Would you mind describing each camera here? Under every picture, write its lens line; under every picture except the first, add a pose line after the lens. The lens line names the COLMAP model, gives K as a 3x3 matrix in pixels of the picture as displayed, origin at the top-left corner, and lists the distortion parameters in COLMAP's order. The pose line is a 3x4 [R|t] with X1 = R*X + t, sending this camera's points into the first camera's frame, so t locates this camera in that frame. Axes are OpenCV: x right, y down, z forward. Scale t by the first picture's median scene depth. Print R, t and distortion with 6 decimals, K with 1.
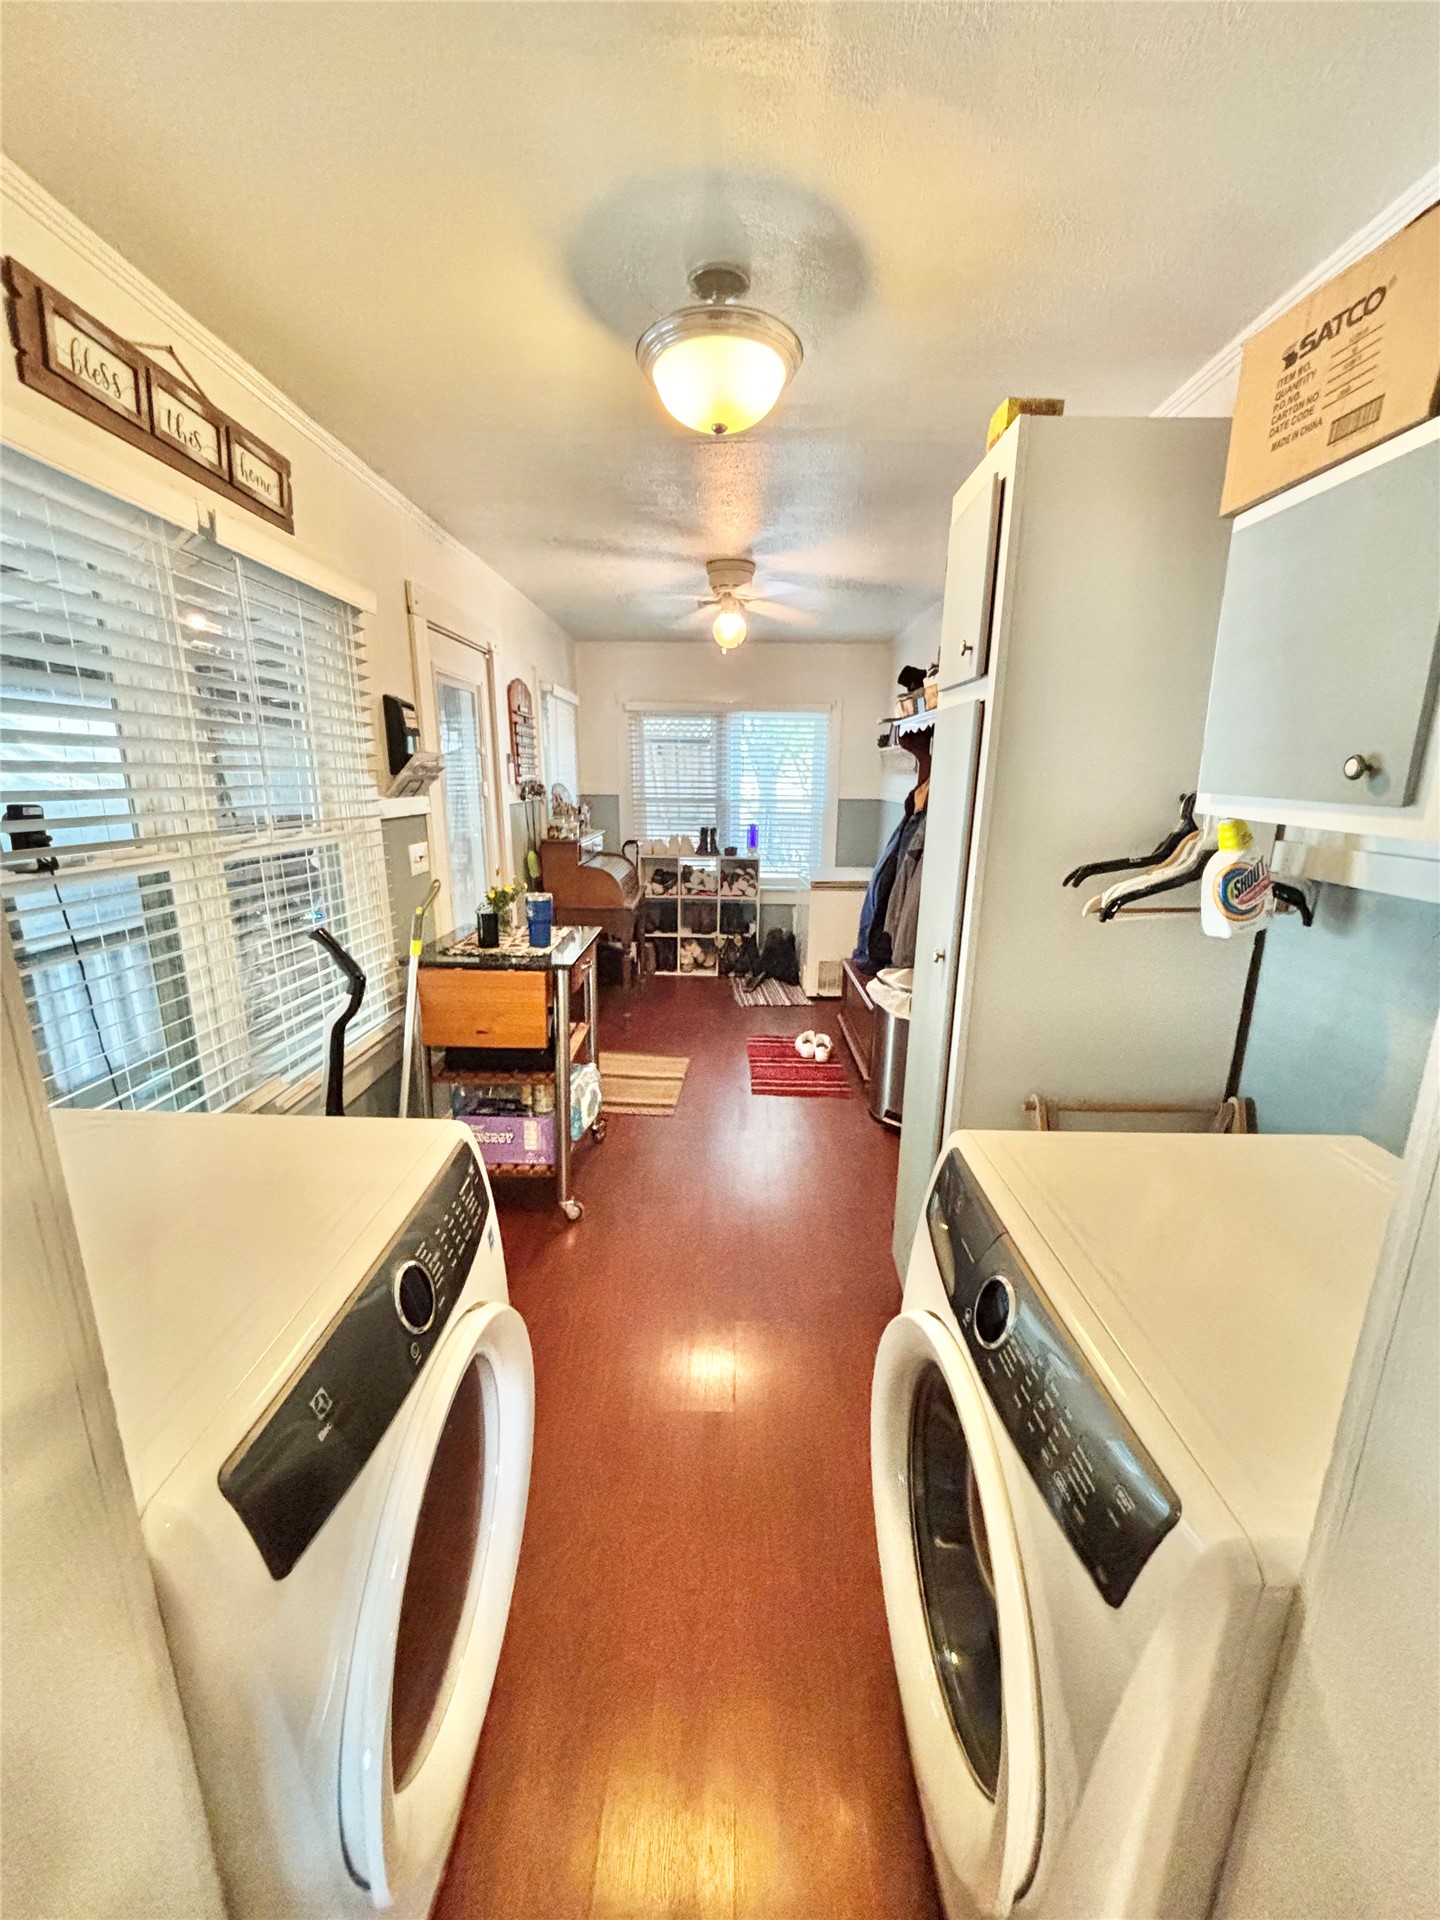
lens RADIAL K [[773.1, 0, 728.9], [0, 773.1, 958.6], [0, 0, 1]] dist [-0.000431, -0.000097]
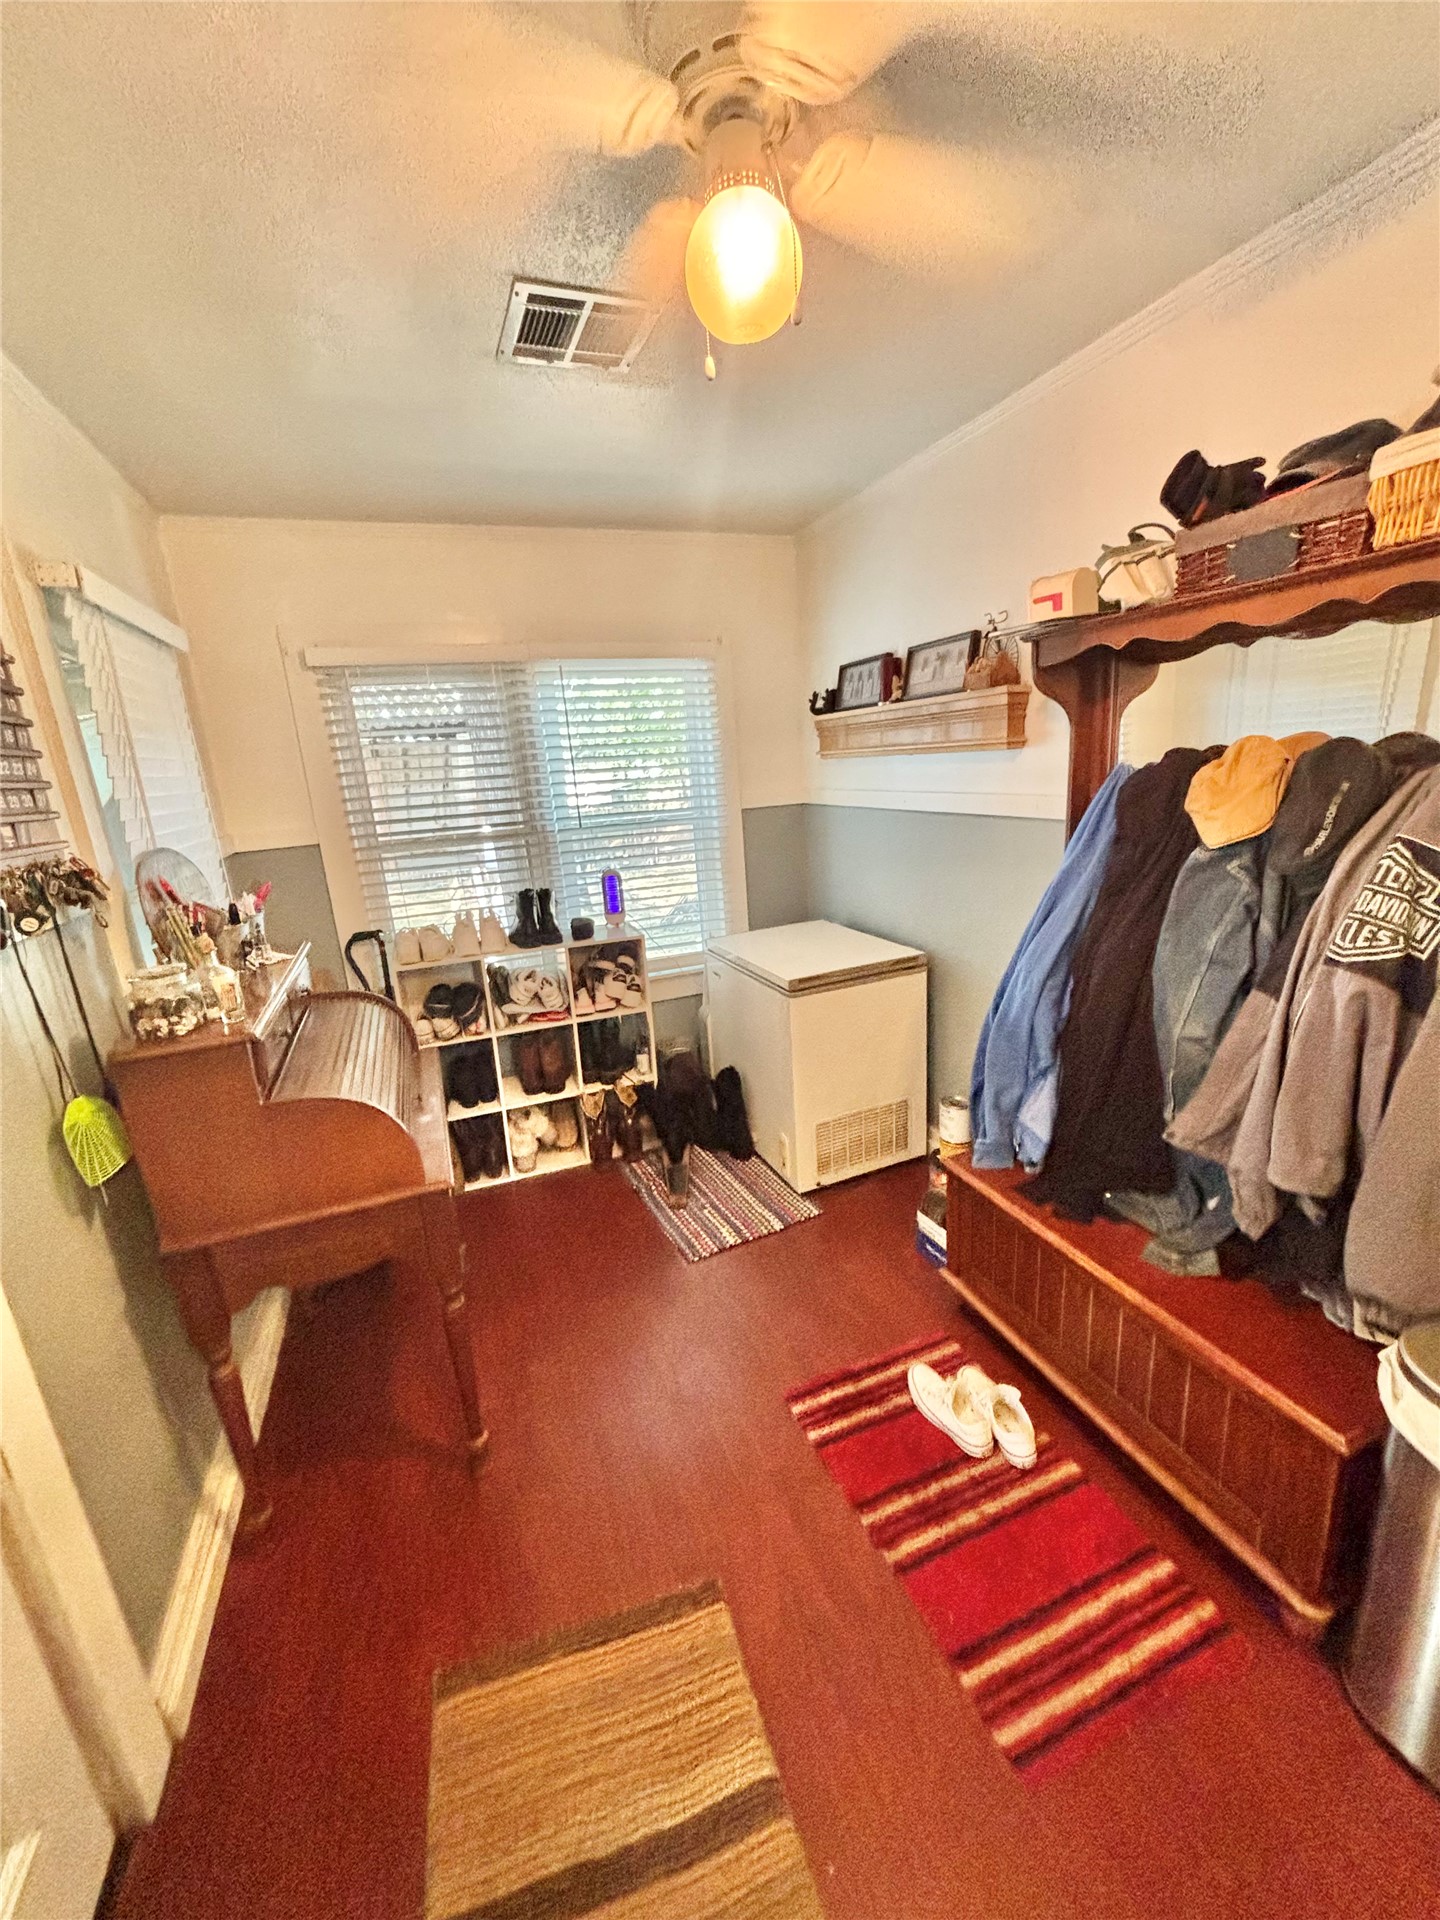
lens RADIAL K [[773.1, 0, 728.9], [0, 773.1, 958.6], [0, 0, 1]] dist [-0.000431, -0.000097]
pose [[0.925090, -0.166127, 0.341481, -0.086885], [0.162201, 0.985937, 0.040236, -0.123999], [-0.343364, 0.018167, 0.939027, 0.478138]]
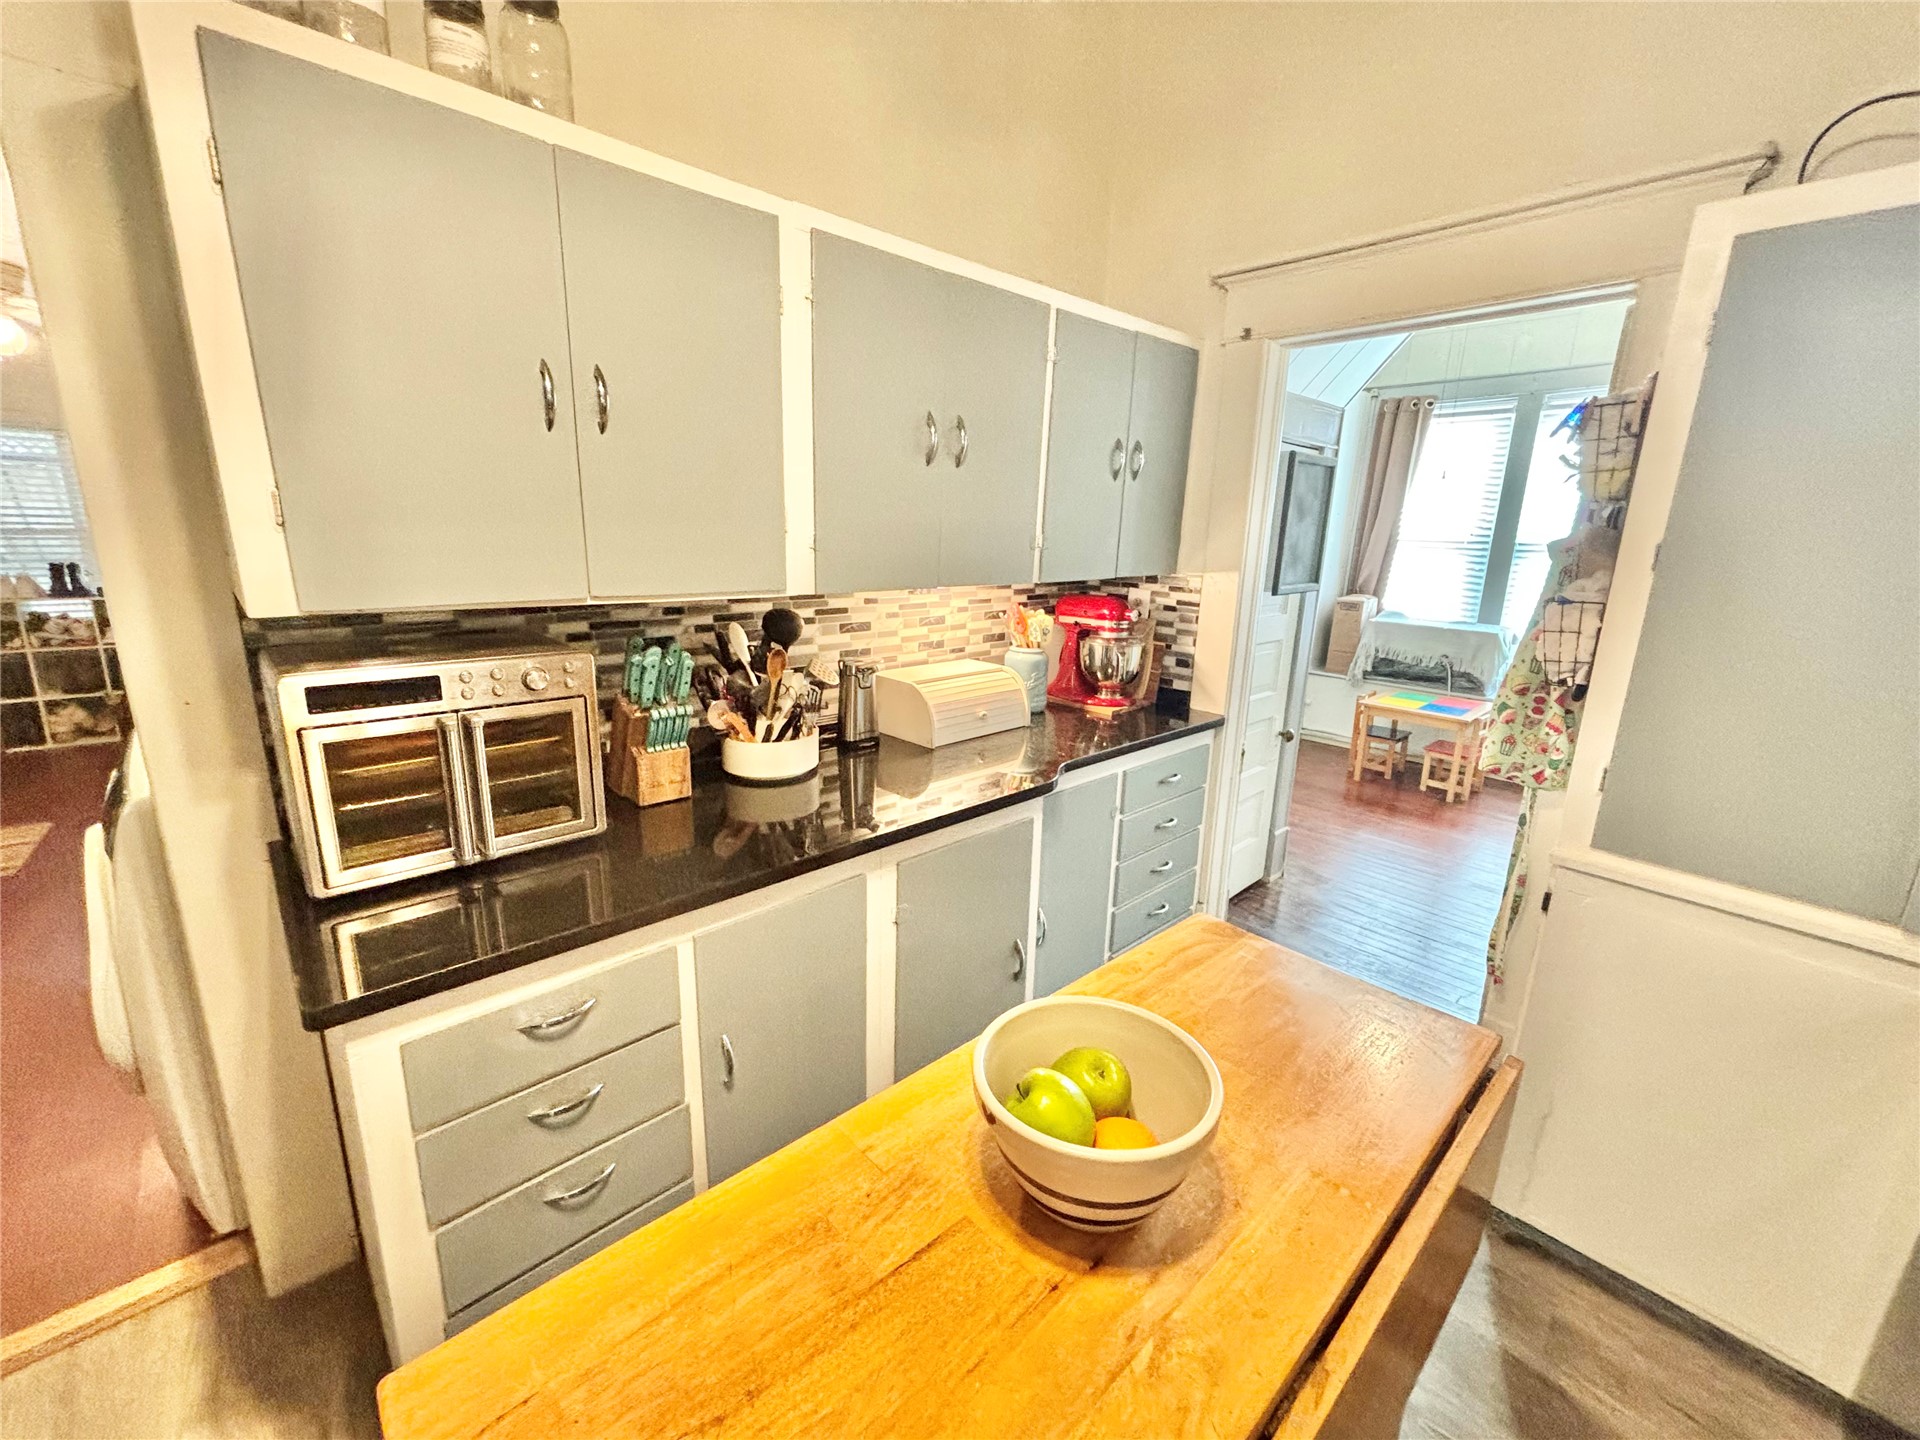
lens RADIAL K [[773.1, 0, 968.4], [0, 773.1, 717.8], [0, 0, 1]] dist [-0.000431, -0.000097]
pose [[0.724971, -0.150156, 0.672213, 0.094780], [0.140792, 0.987648, 0.068775, 0.072013], [-0.674236, 0.044782, 0.737157, -0.250867]]
